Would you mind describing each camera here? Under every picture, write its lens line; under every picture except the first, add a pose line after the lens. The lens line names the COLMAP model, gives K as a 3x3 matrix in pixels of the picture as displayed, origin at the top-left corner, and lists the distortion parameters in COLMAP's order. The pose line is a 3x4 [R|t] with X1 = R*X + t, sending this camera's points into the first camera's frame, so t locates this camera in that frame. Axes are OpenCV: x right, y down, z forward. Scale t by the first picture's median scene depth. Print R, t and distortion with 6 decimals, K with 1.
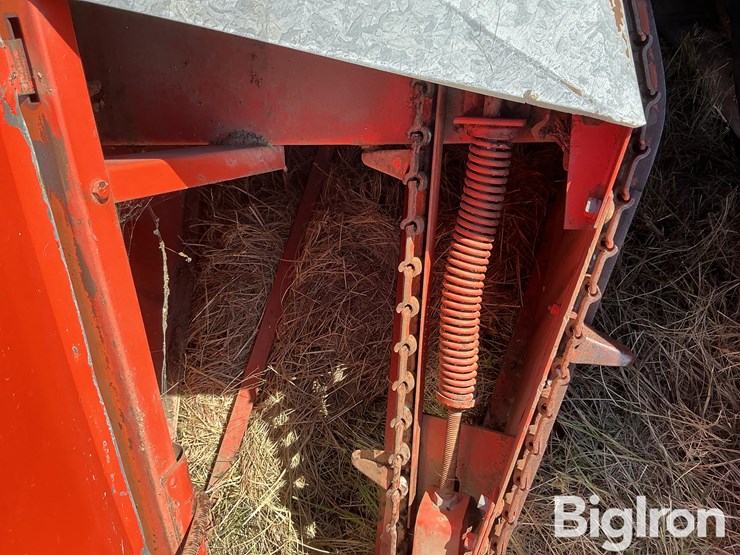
lens RADIAL K [[619.2, 0, 369.0], [0, 619.2, 275.7], [0, 0, 1]] dist [0.124753, -0.268076]
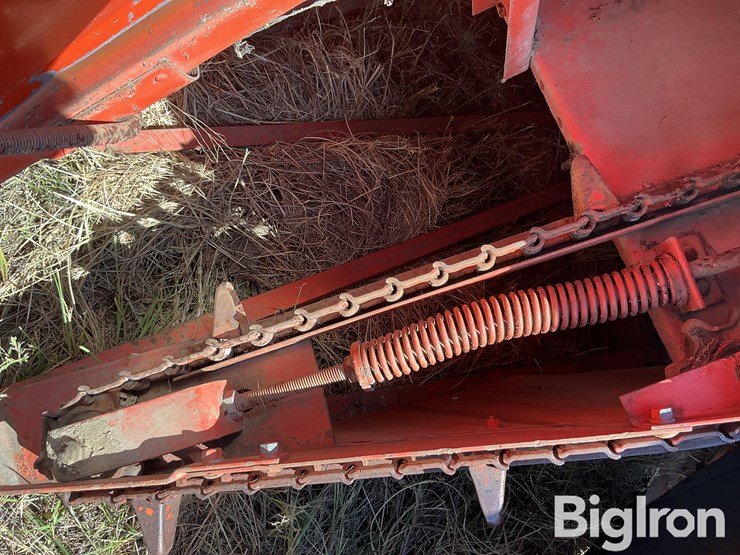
lens RADIAL K [[619.2, 0, 369.0], [0, 619.2, 275.7], [0, 0, 1]] dist [0.124753, -0.268076]
pose [[0.376805, 0.913114, 0.155697, -0.075200], [-0.903923, 0.399190, -0.153526, 0.195337], [-0.202339, -0.082889, 0.975801, 0.128272]]
